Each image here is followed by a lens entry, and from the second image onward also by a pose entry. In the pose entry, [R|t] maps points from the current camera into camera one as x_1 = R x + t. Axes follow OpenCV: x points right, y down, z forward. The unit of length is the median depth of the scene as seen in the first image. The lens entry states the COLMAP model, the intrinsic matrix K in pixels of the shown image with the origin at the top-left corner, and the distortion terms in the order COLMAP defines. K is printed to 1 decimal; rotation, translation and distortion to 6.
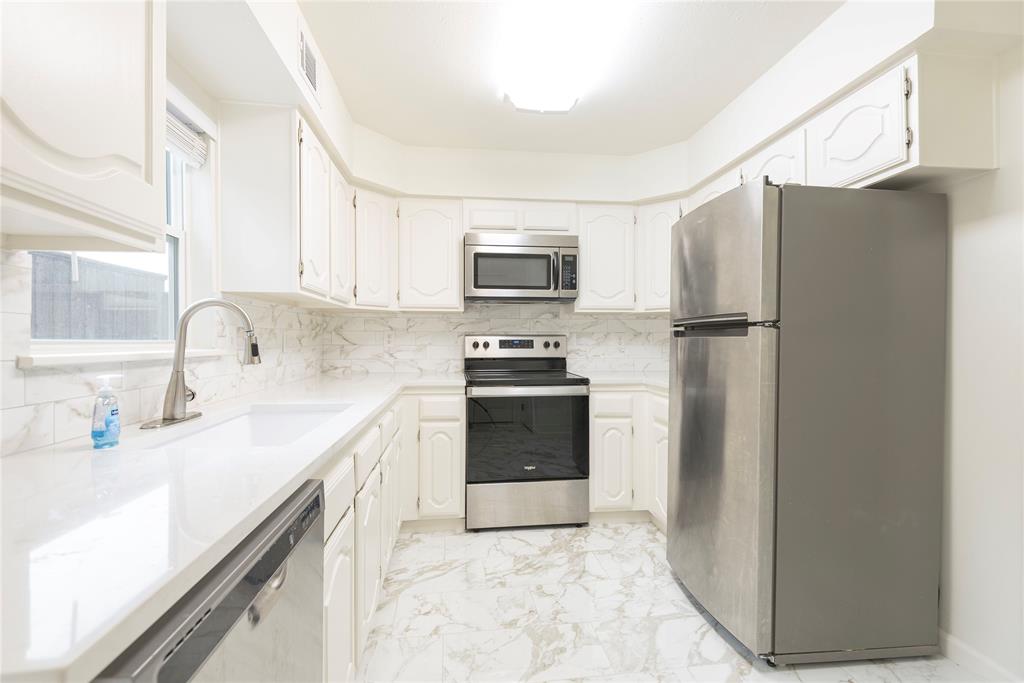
lens RADIAL K [[459.4, 0, 510.9], [0, 459.4, 341.9], [0, 0, 1]] dist [0.032617, -0.020911]
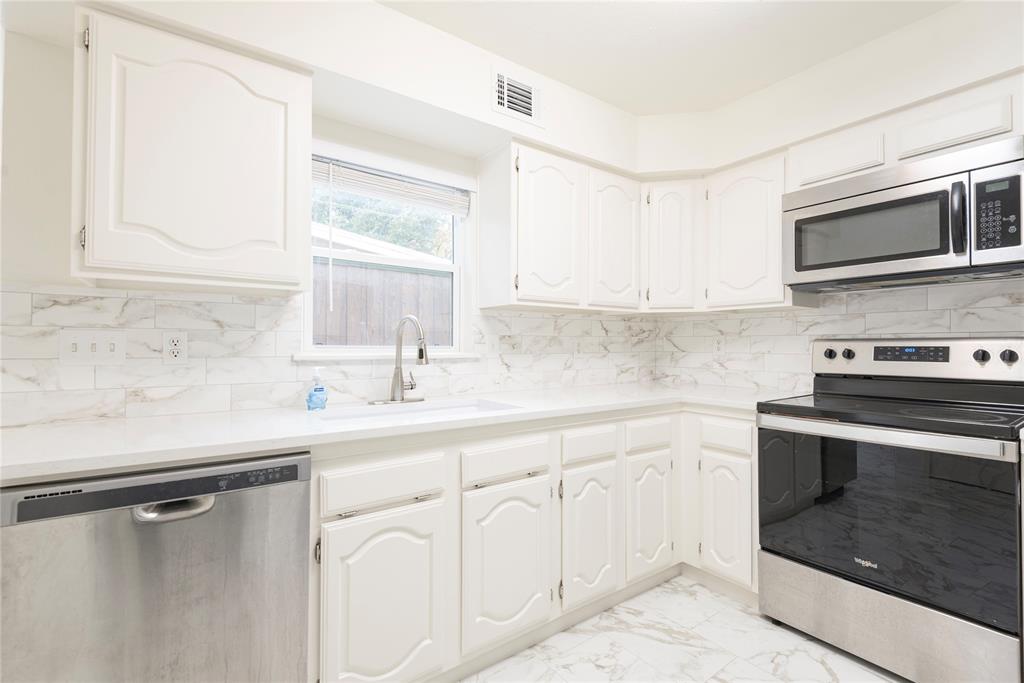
lens RADIAL K [[459.4, 0, 510.9], [0, 459.4, 341.9], [0, 0, 1]] dist [0.032617, -0.020911]
pose [[0.477581, -0.007123, -0.878559, 0.318252], [-0.005407, 0.999924, -0.011047, -0.001207], [0.878571, 0.010027, 0.477506, 0.283836]]
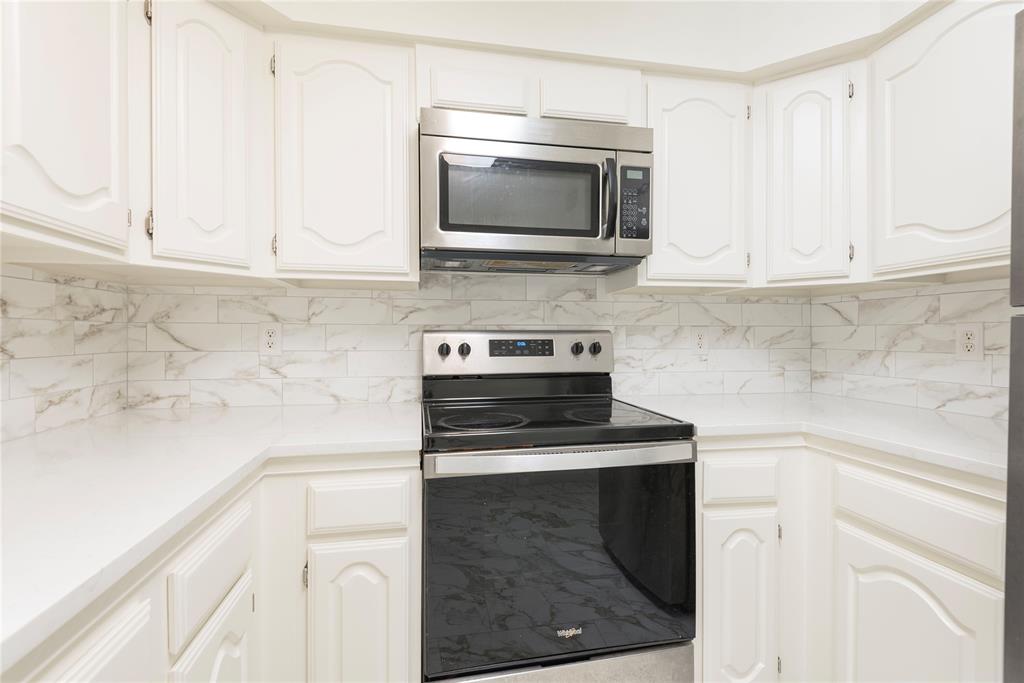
lens RADIAL K [[459.4, 0, 510.9], [0, 459.4, 341.9], [0, 0, 1]] dist [0.032617, -0.020911]
pose [[0.997621, -0.003179, 0.068858, -0.039952], [0.002798, 0.999980, 0.005633, -0.005503], [-0.068875, -0.005426, 0.997611, 0.512943]]
